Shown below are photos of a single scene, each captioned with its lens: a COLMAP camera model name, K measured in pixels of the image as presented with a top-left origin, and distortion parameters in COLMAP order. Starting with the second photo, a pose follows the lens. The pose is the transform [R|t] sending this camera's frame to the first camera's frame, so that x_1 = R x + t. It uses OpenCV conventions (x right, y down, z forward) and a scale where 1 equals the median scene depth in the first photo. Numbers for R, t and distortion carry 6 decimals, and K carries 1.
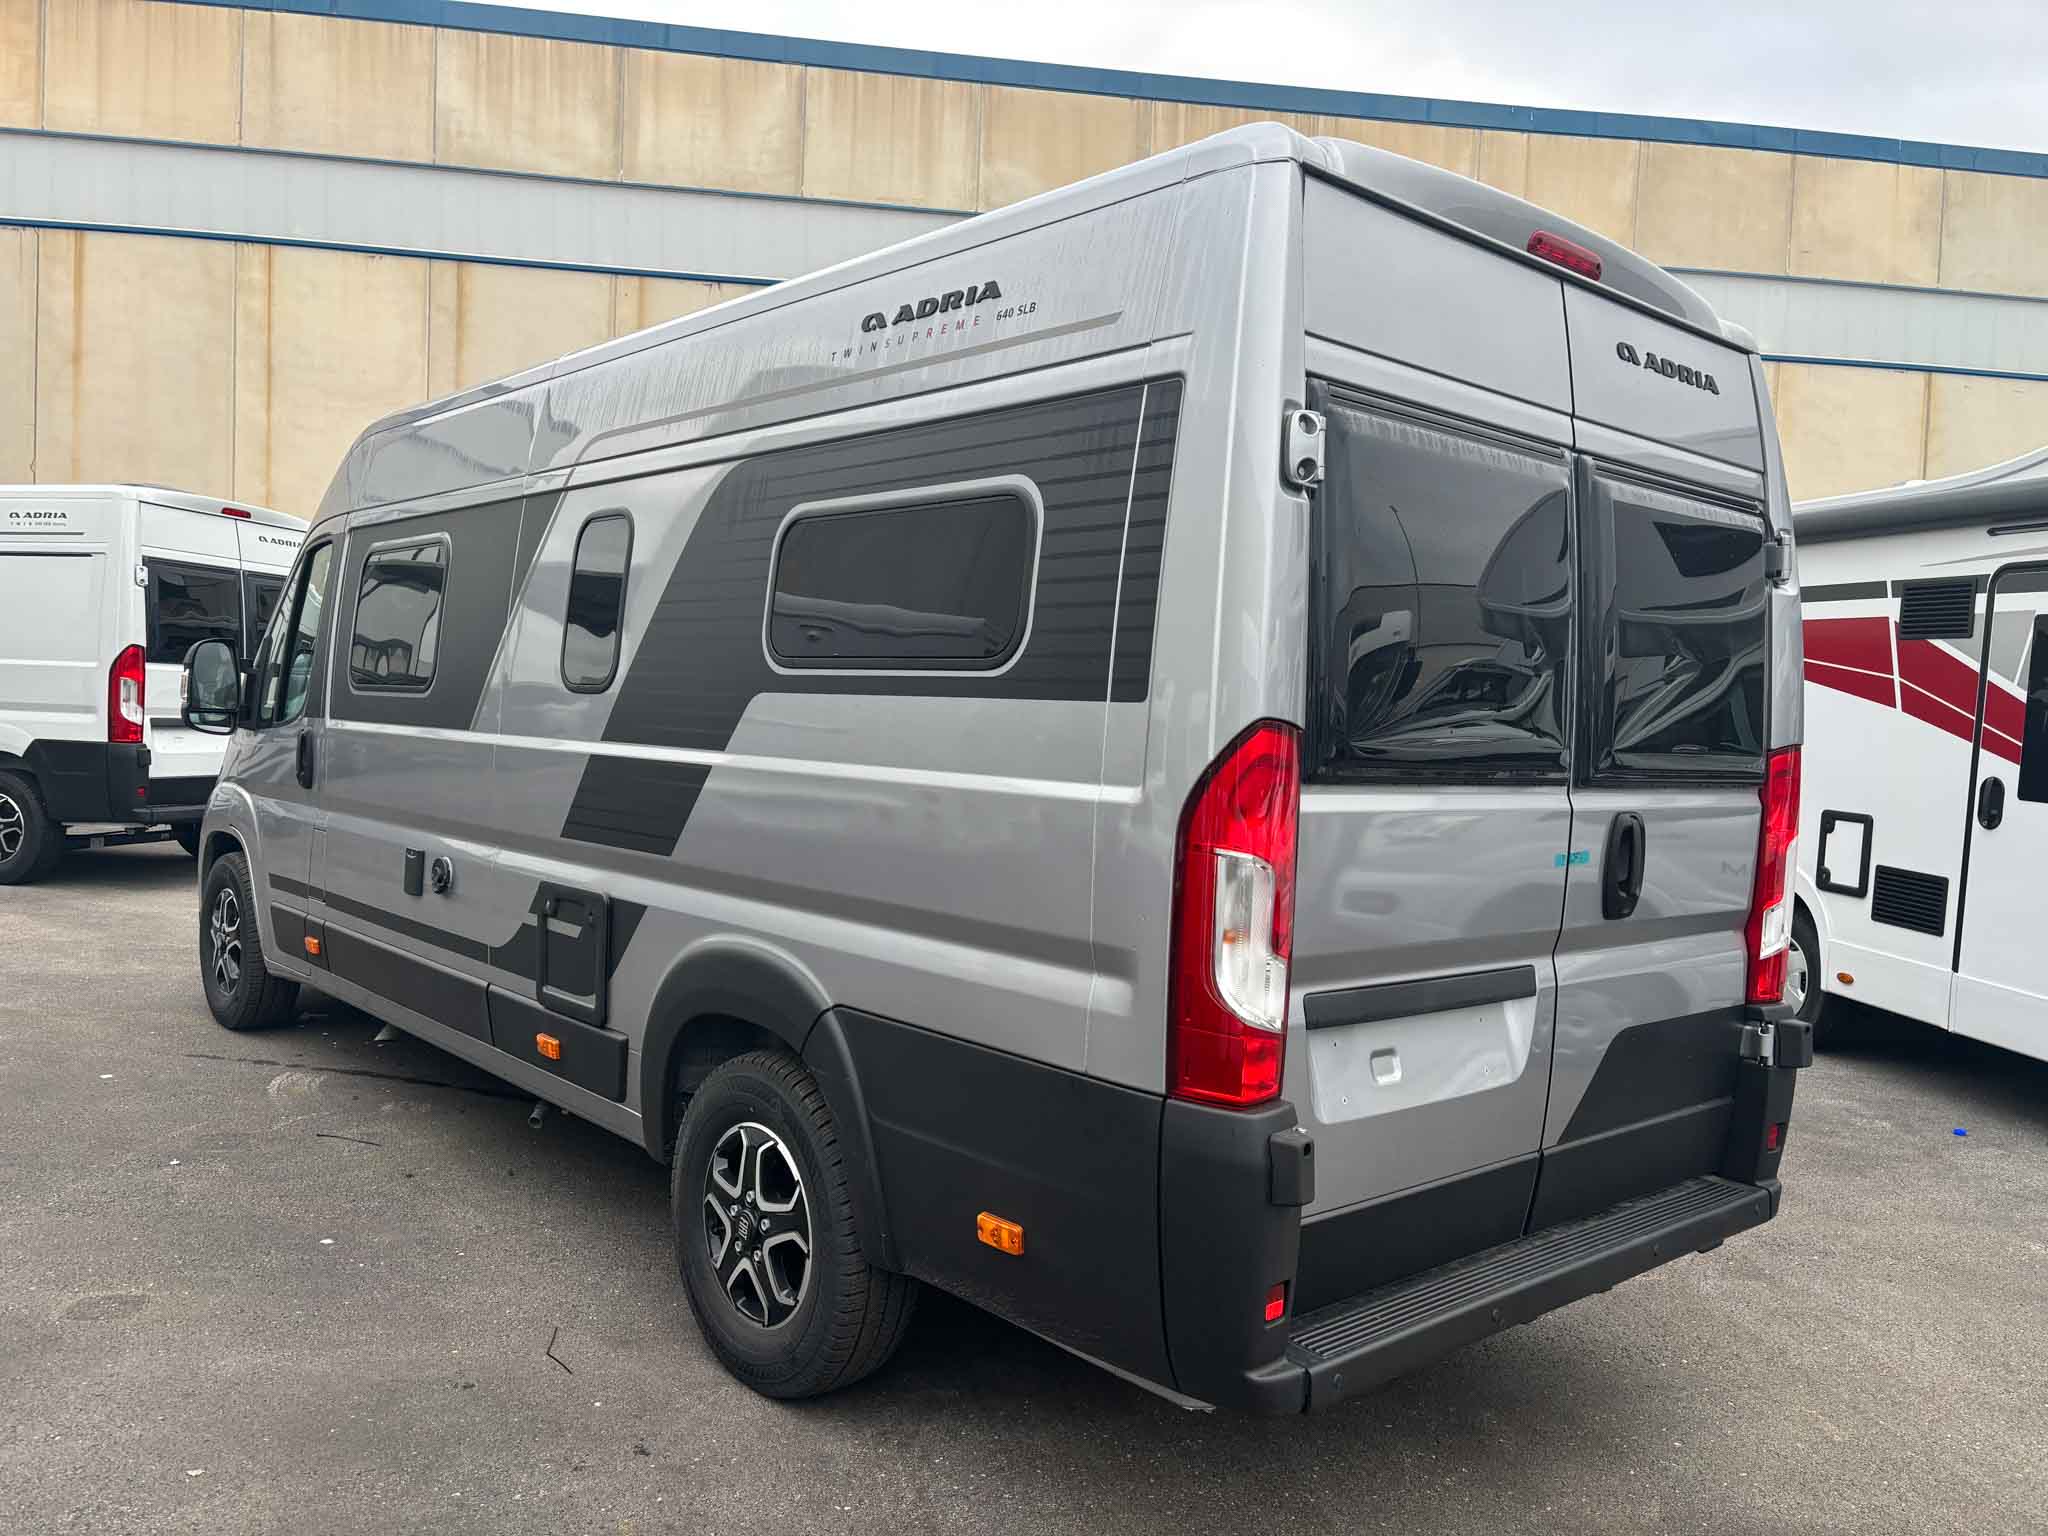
lens RADIAL K [[1546.0, 0, 1011.2], [0, 1546.0, 777.1], [0, 0, 1]] dist [0.043680, -0.029877]
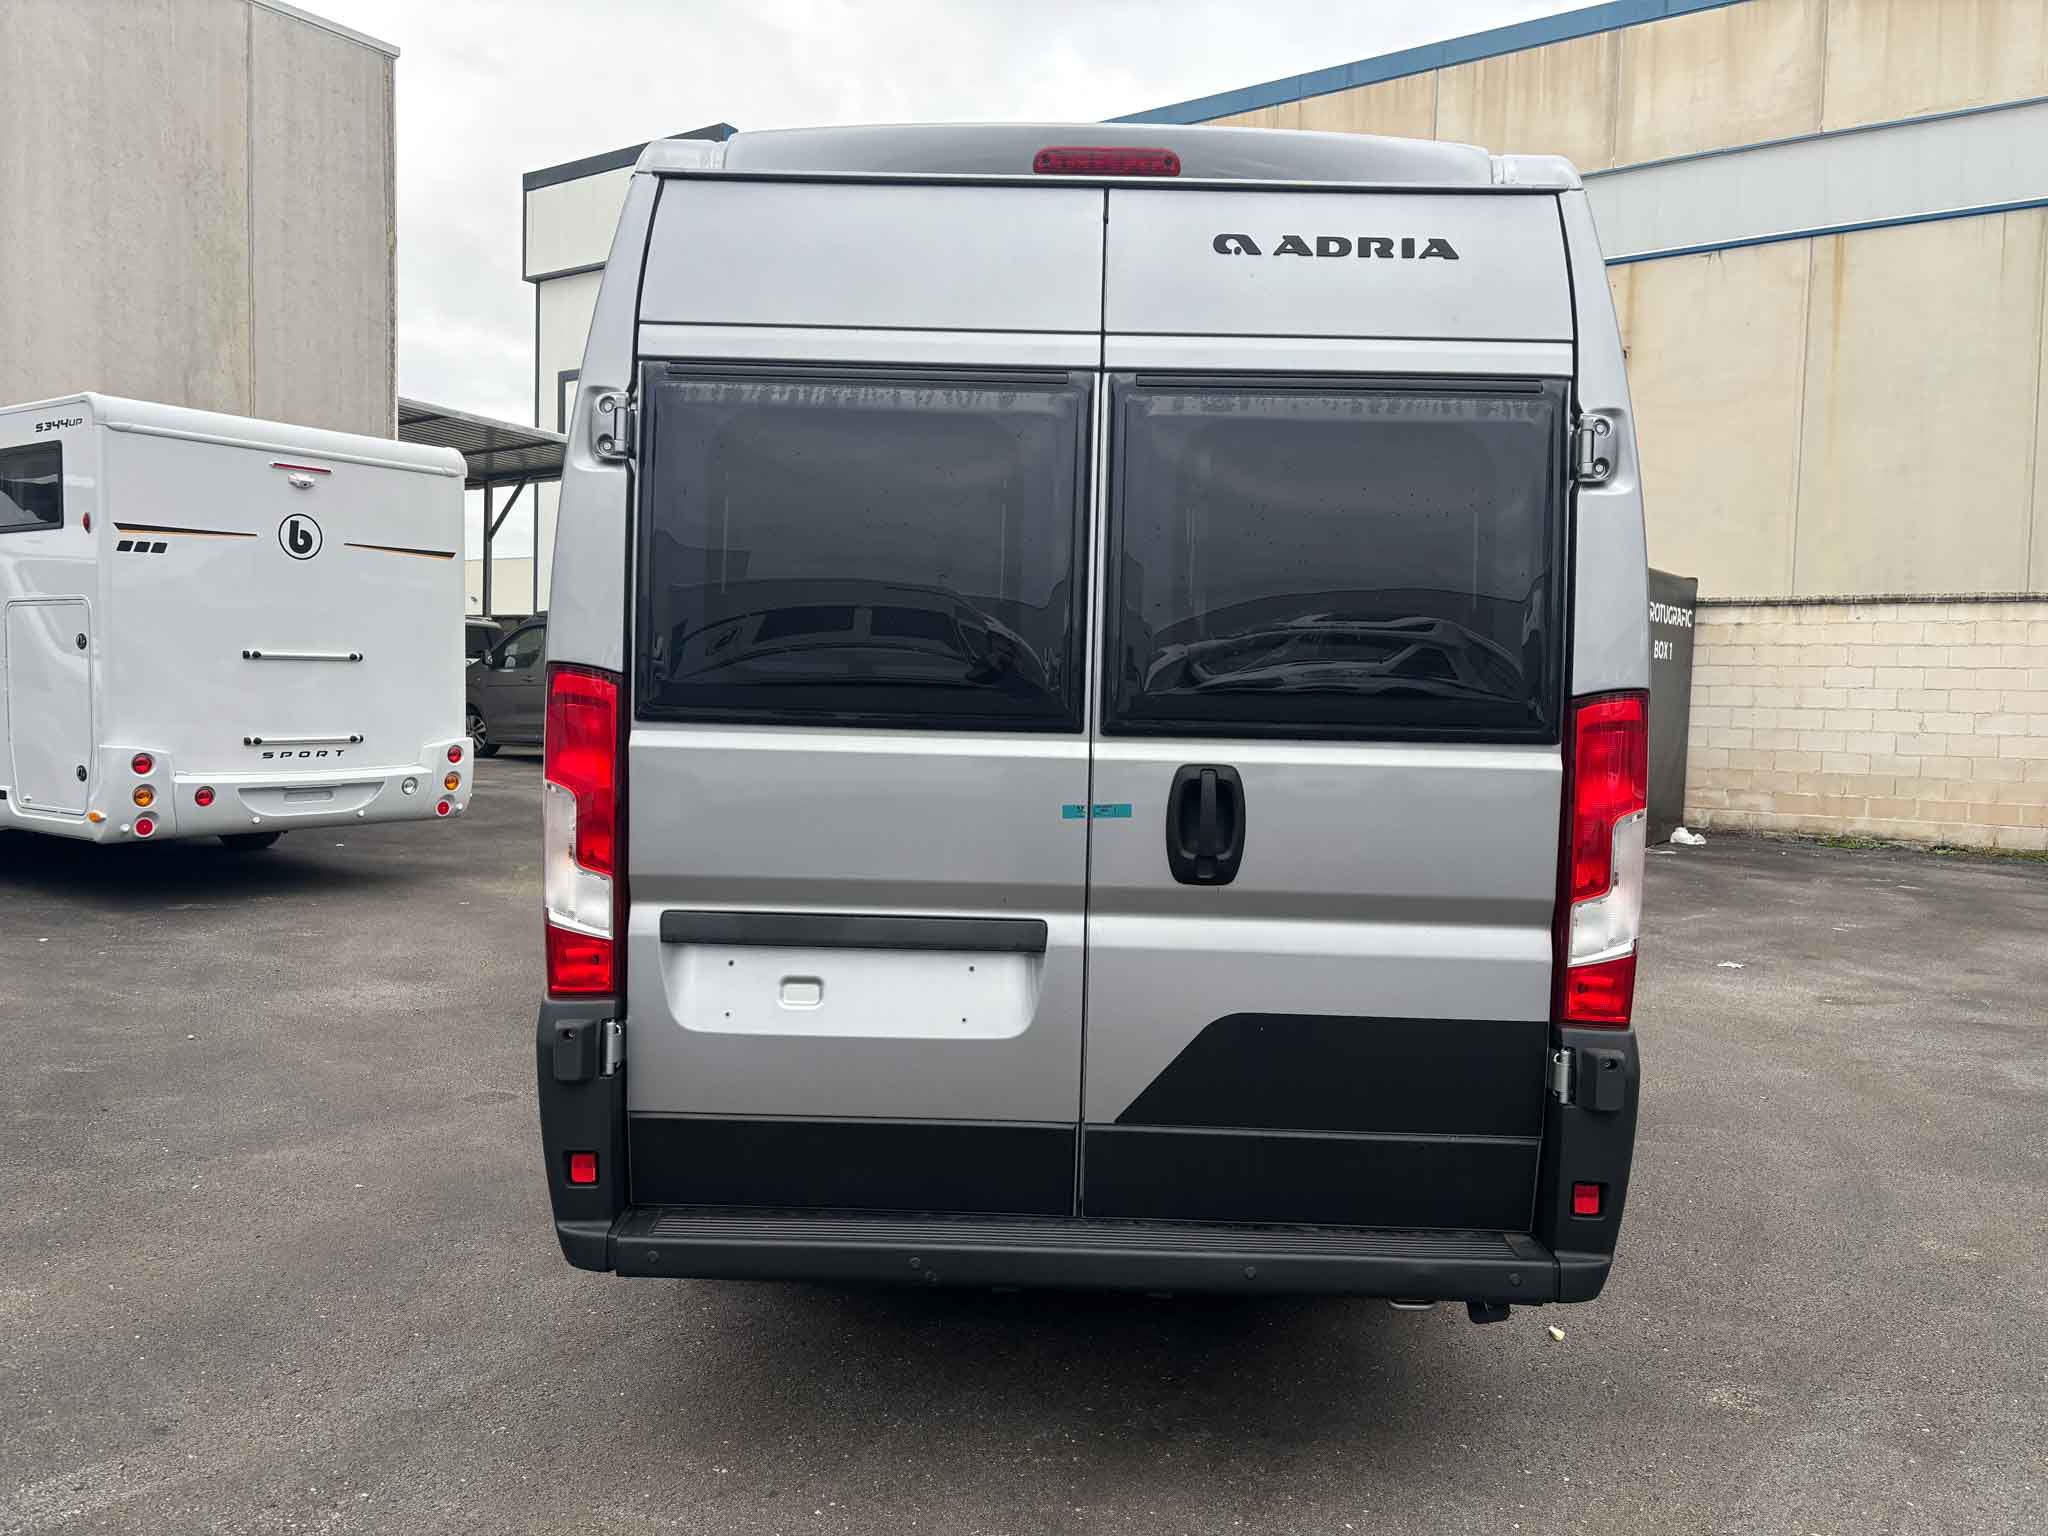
lens RADIAL K [[1546.0, 0, 1007.6], [0, 1546.0, 775.0], [0, 0, 1]] dist [0.043680, -0.029877]
pose [[0.740926, 0.010355, -0.671506, 0.905807], [-0.018431, 0.999818, -0.004918, 0.035042], [0.671333, 0.016020, 0.740982, 0.270063]]
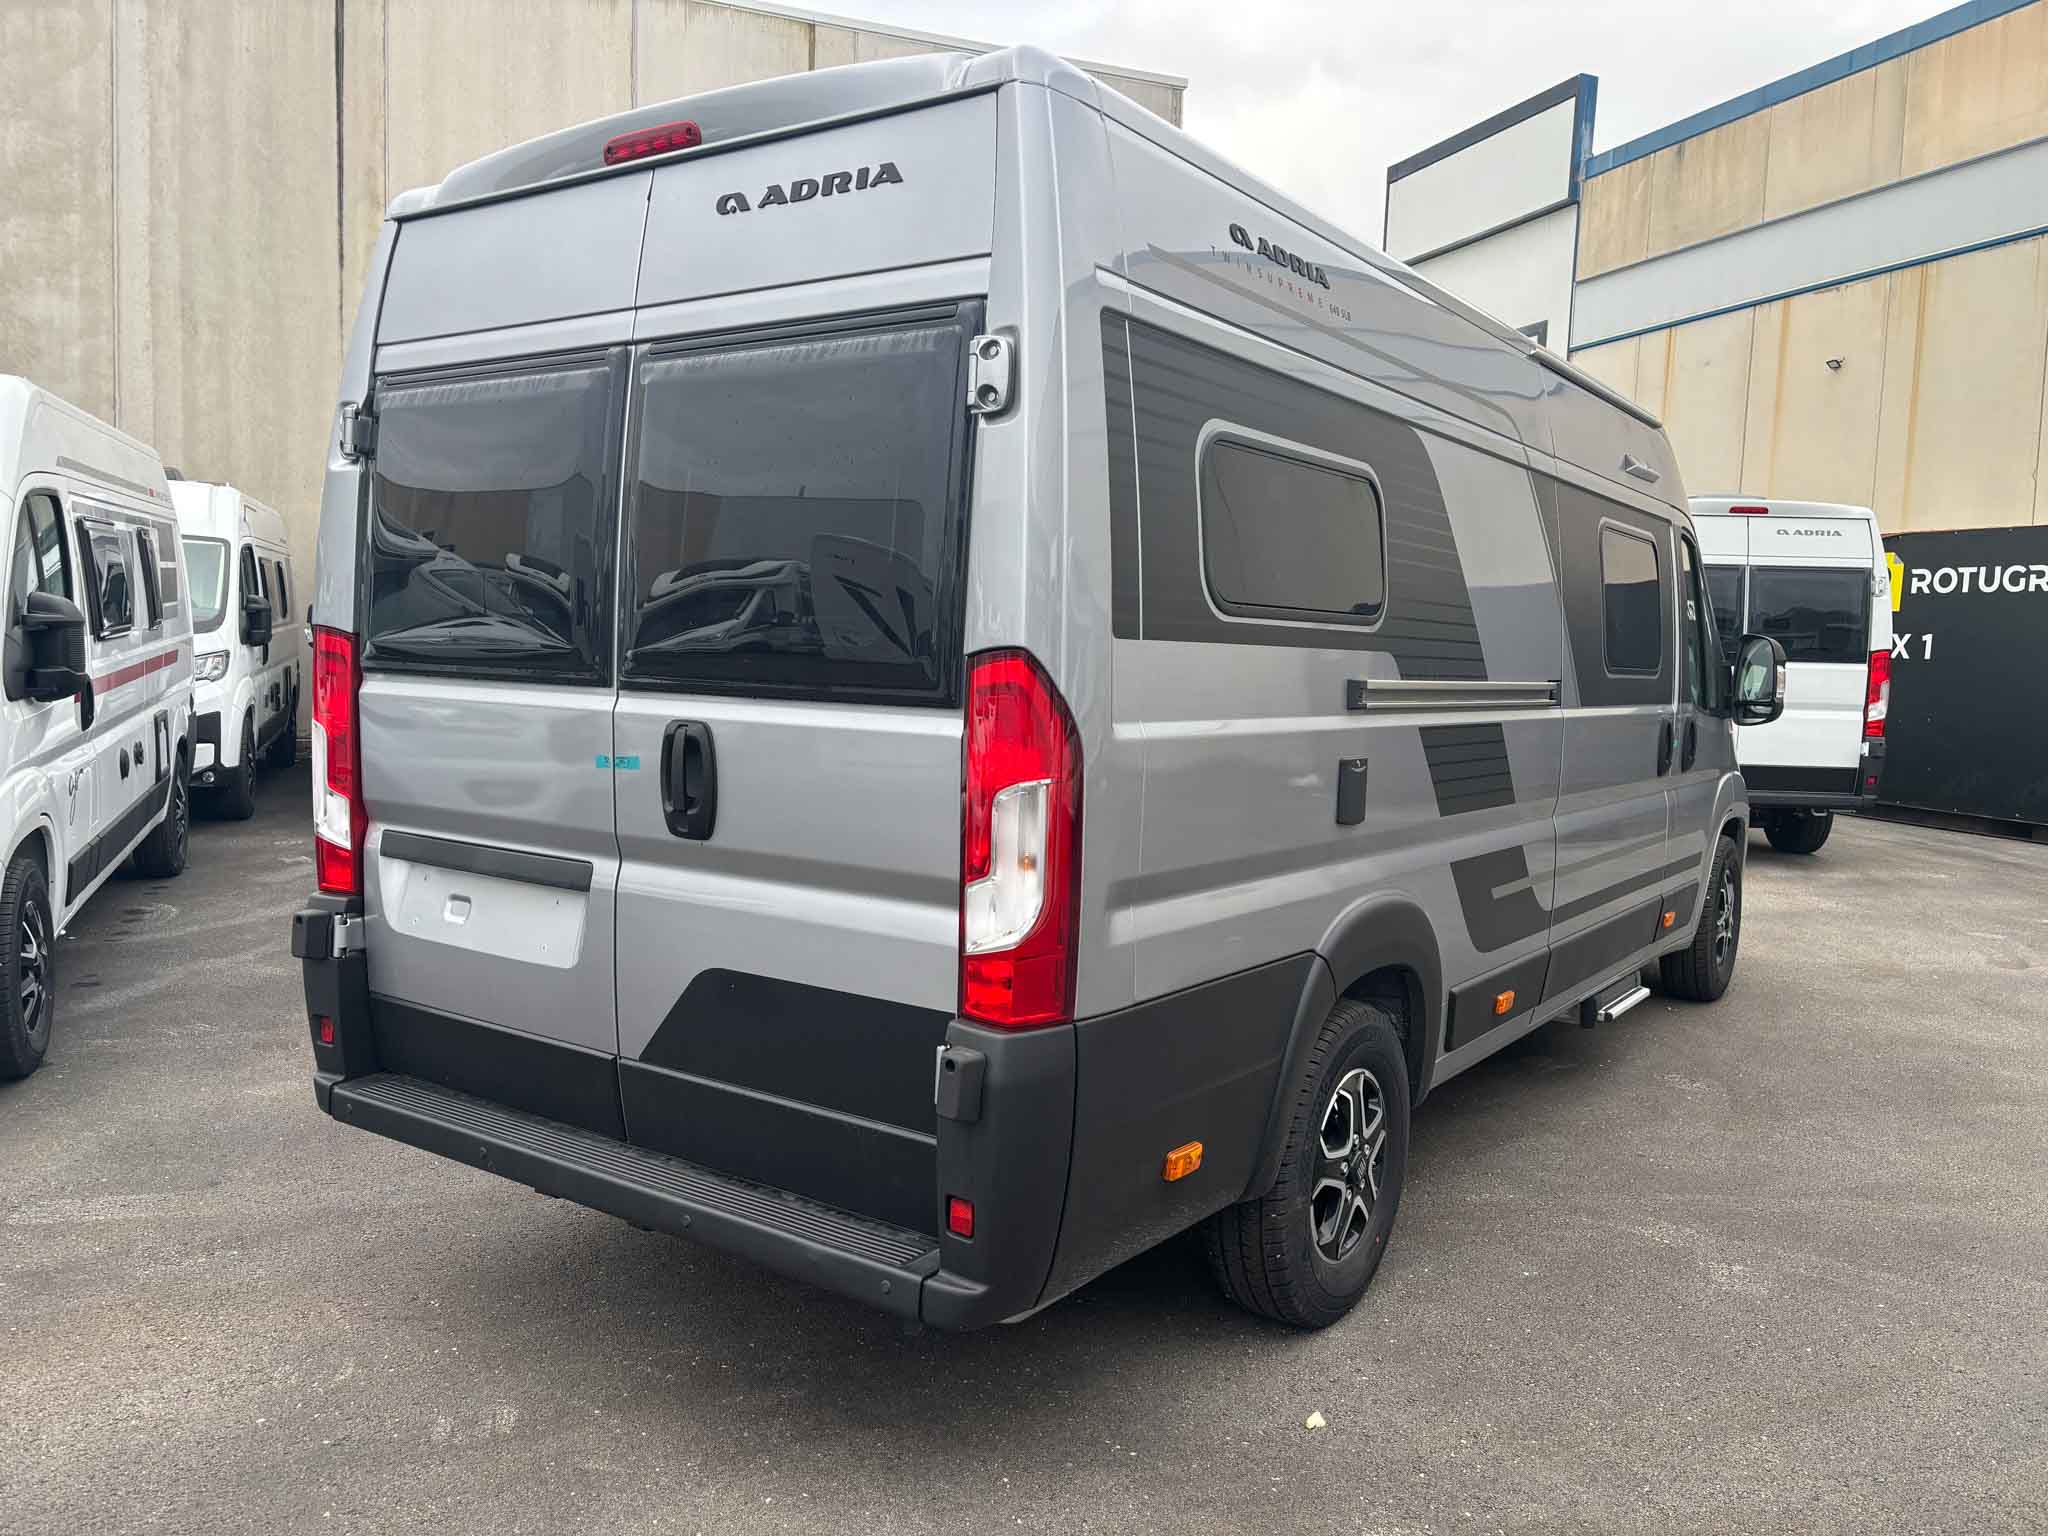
lens RADIAL K [[1546.0, 0, 1024.1], [0, 1546.0, 770.9], [0, 0, 1]] dist [0.043680, -0.029877]
pose [[0.232956, 0.037804, -0.971752, 1.322072], [-0.058135, 0.997998, 0.024889, 0.017910], [0.970748, 0.050695, 0.234688, 0.982798]]
